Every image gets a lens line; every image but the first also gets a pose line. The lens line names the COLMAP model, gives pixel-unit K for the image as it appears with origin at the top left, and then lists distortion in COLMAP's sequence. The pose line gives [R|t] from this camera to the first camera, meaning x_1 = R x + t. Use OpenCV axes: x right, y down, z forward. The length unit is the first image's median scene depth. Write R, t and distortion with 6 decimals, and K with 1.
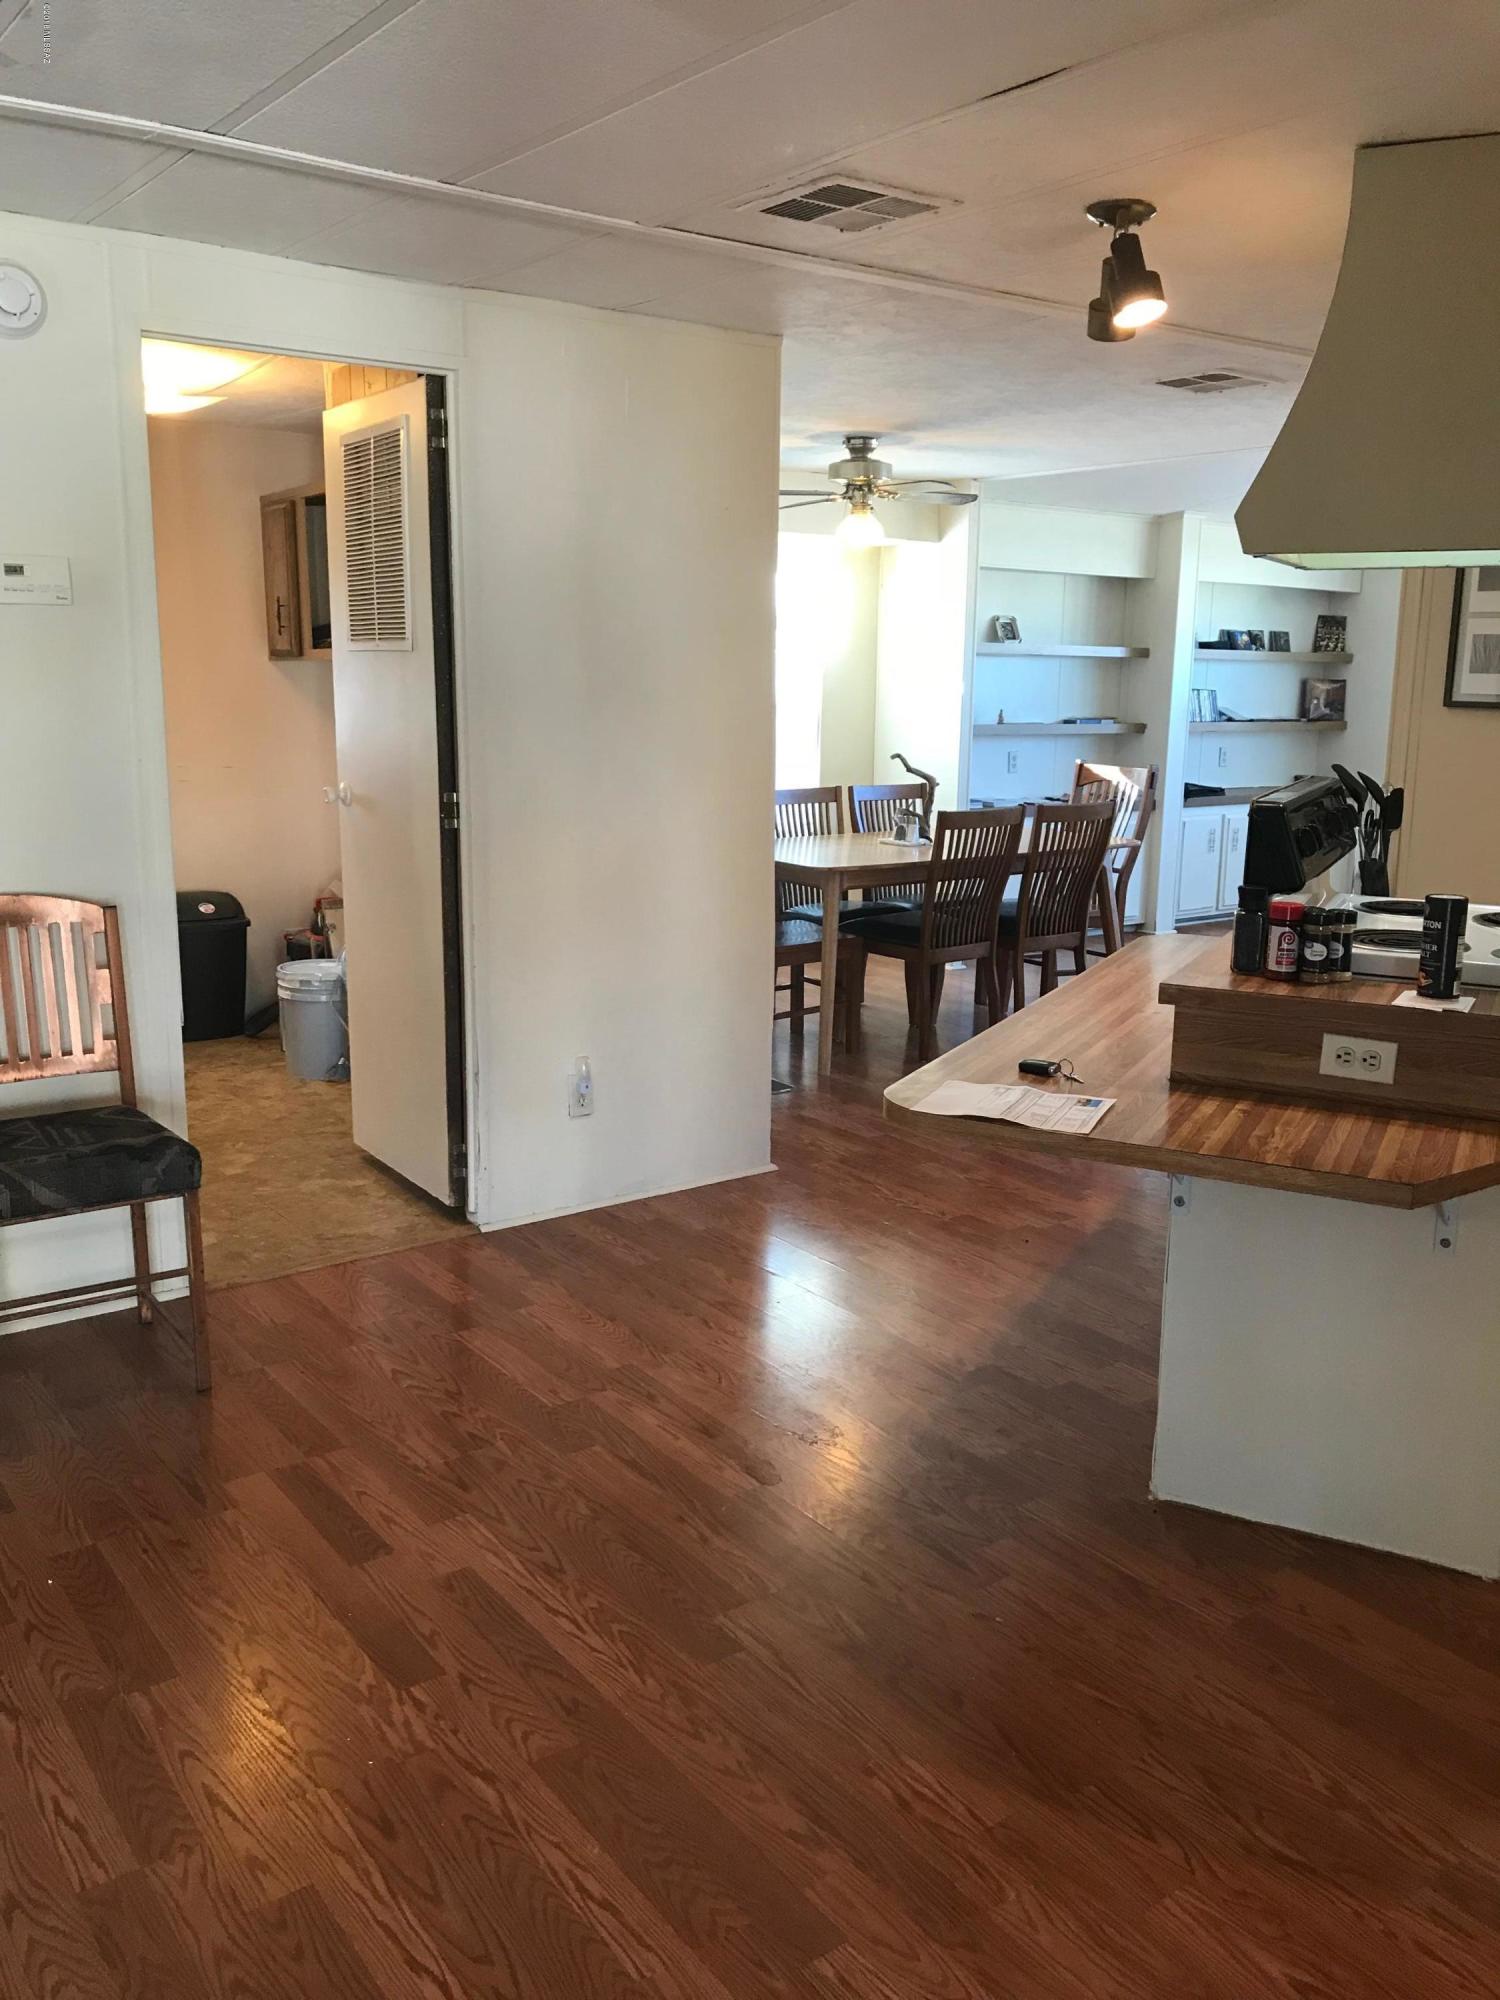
lens RADIAL K [[1660.9, 0, 750.0], [0, 1660.9, 1000.0], [0, 0, 1]] dist [0.006335, 0.005915]
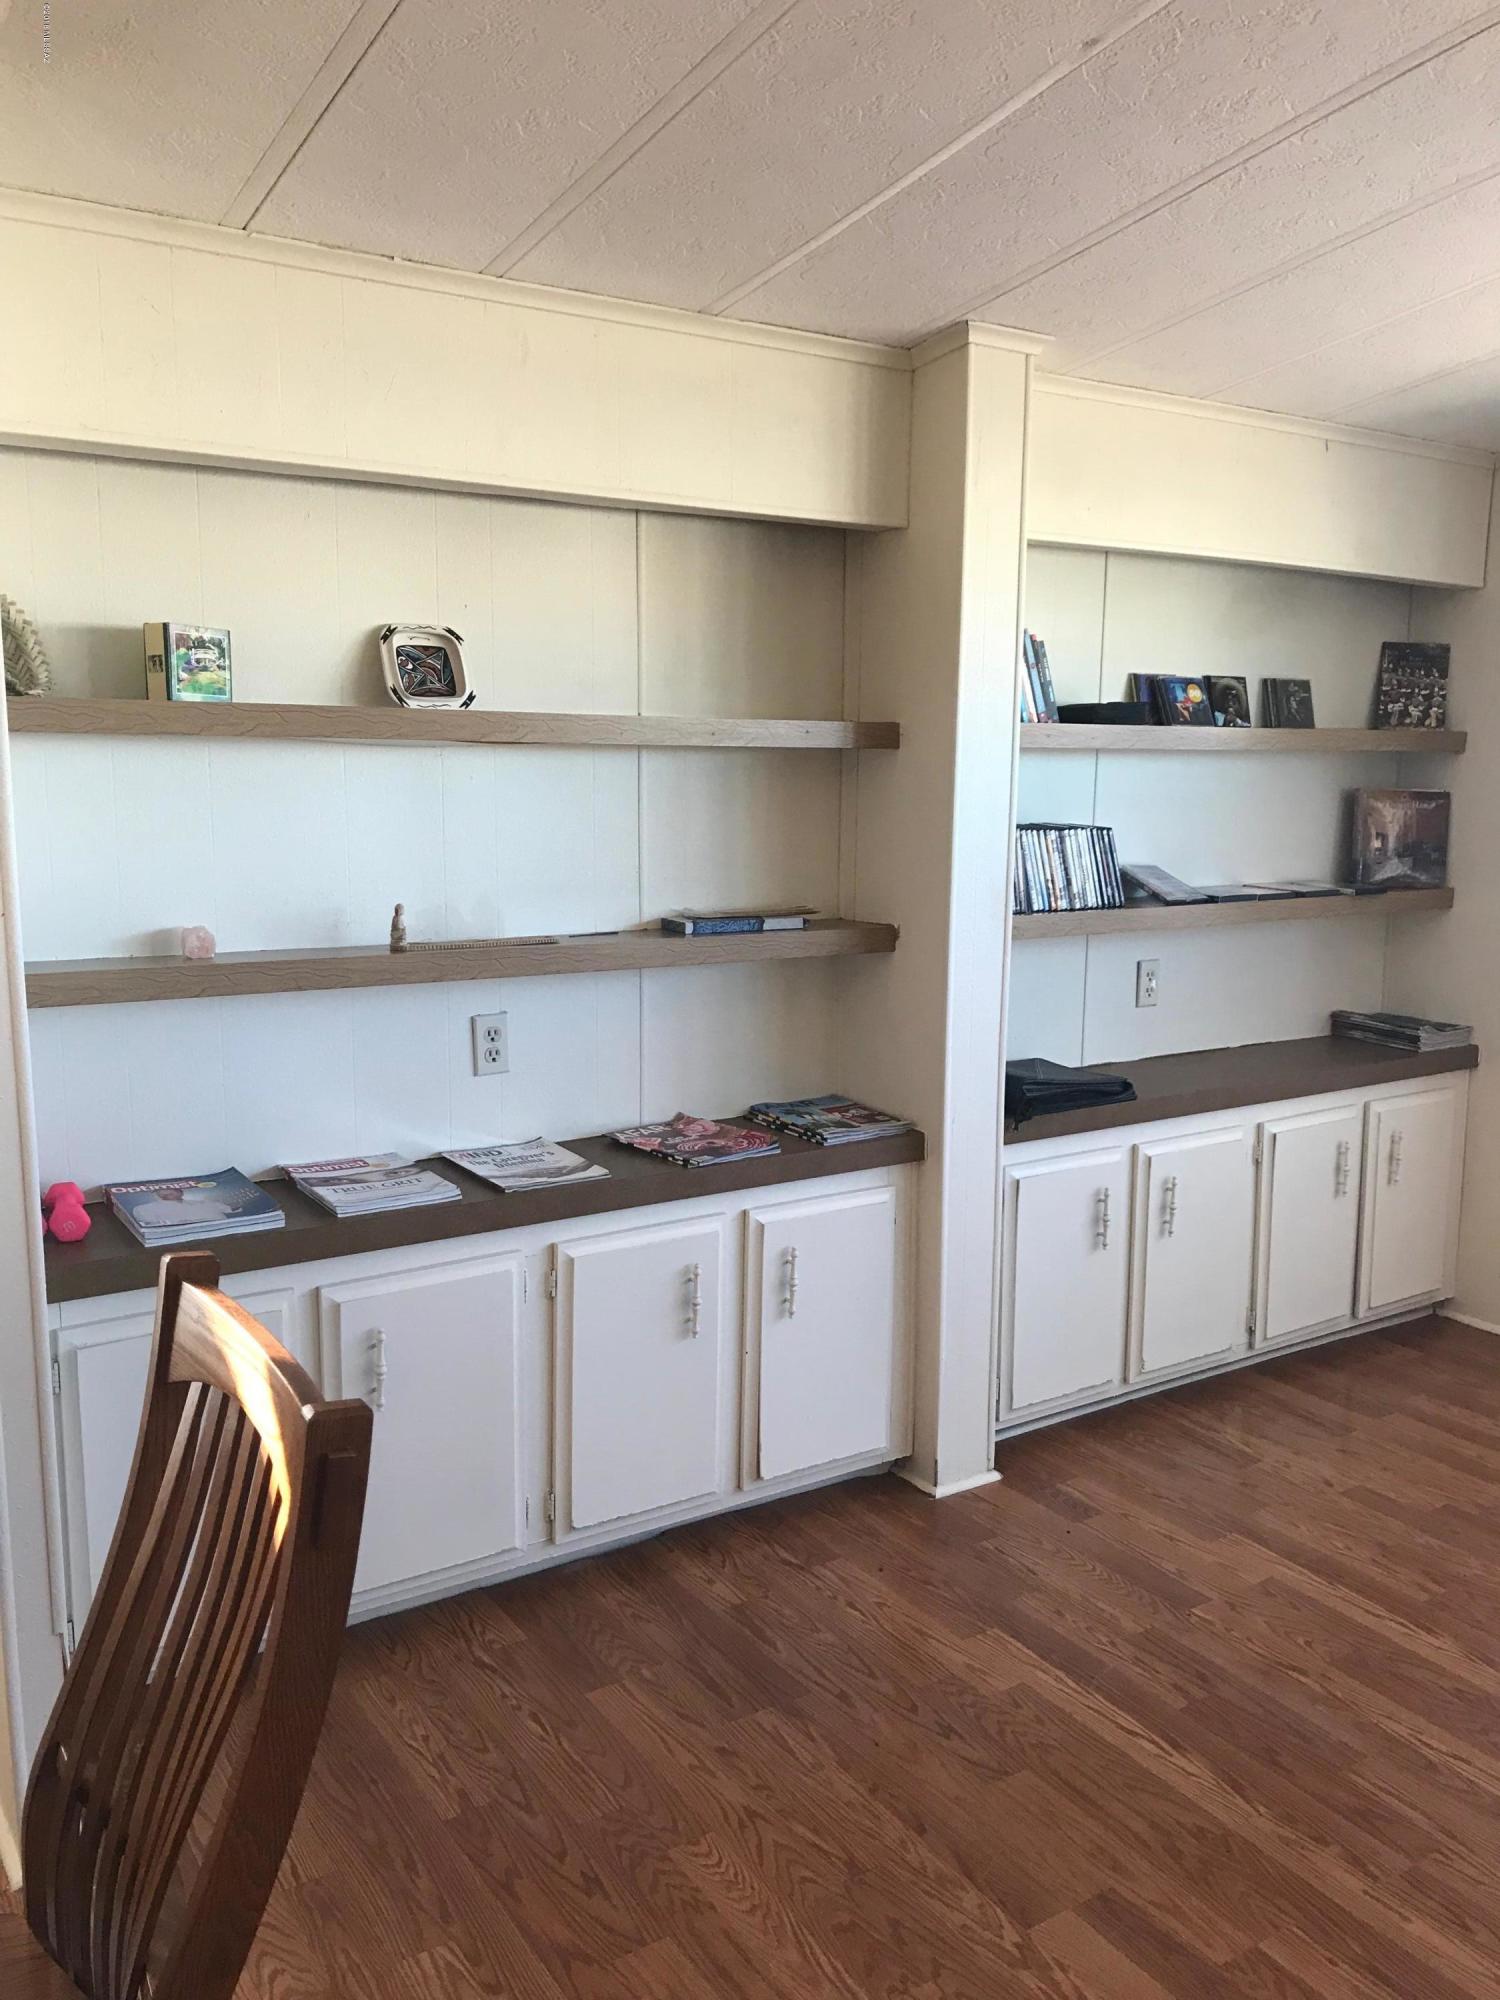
lens RADIAL K [[1660.9, 0, 750.0], [0, 1660.9, 1000.0], [0, 0, 1]] dist [0.006335, 0.005915]
pose [[0.998870, 0.005485, -0.047217, 0.215060], [-0.007402, 0.999151, -0.040526, -0.130138], [0.046955, 0.040830, 0.998062, 0.612357]]
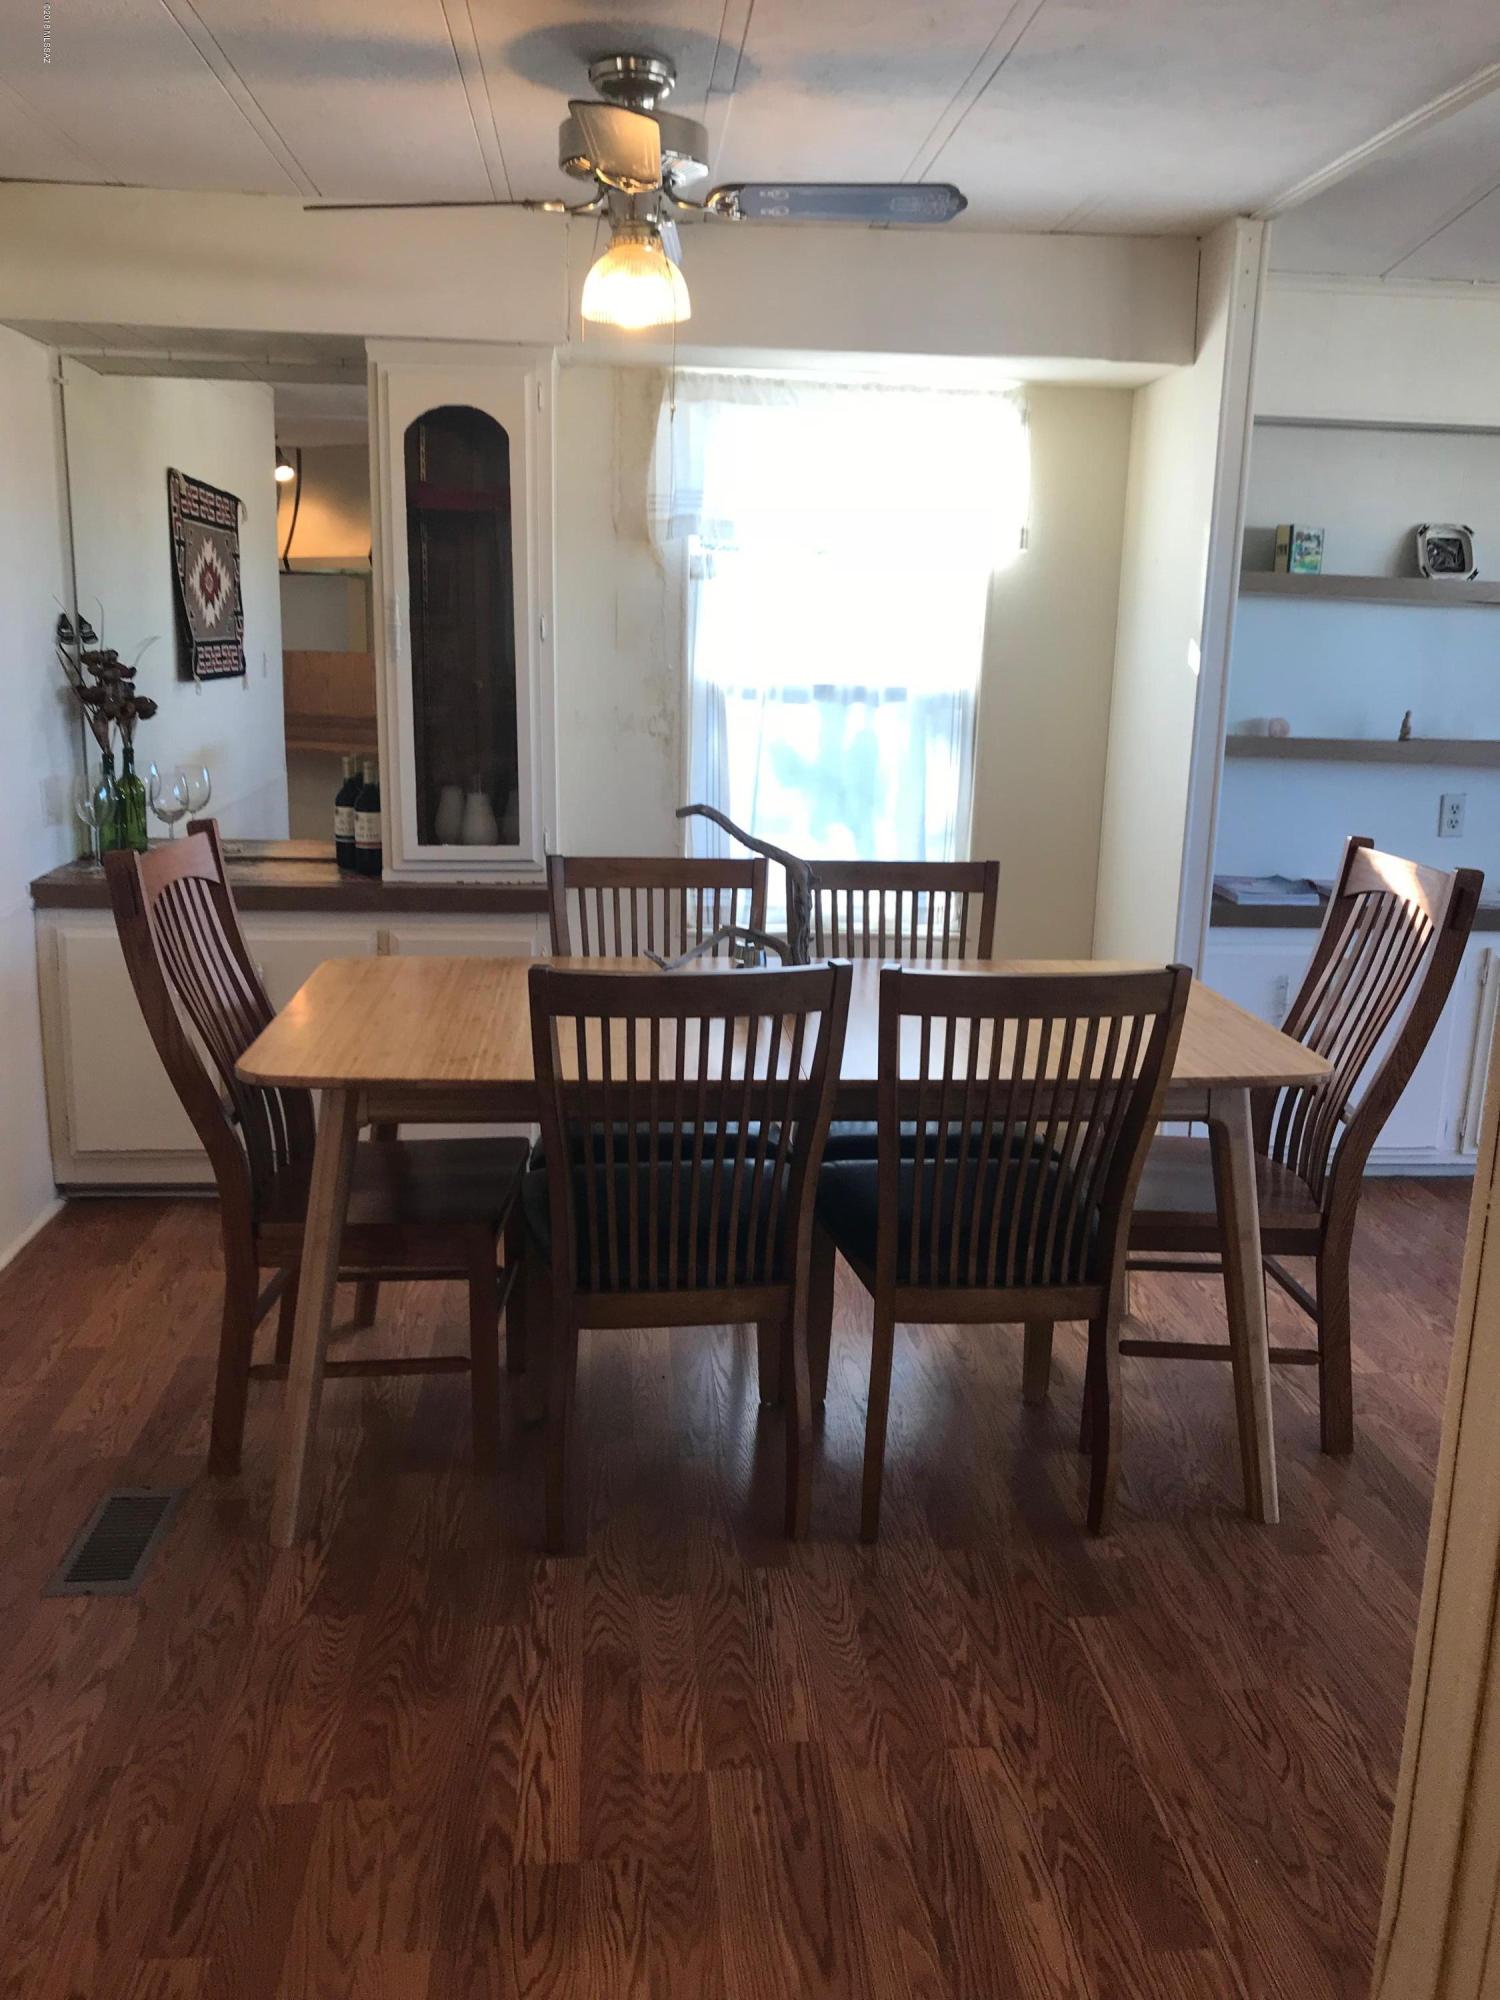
lens RADIAL K [[1605.8, 0, 750.0], [0, 1605.8, 1000.0], [0, 0, 1]] dist [-0.002795, -0.001138]
pose [[0.859682, 0.119980, -0.496540, 0.210282], [-0.112843, 0.992617, 0.044480, -0.078682], [0.498211, 0.017793, 0.866873, 0.434850]]
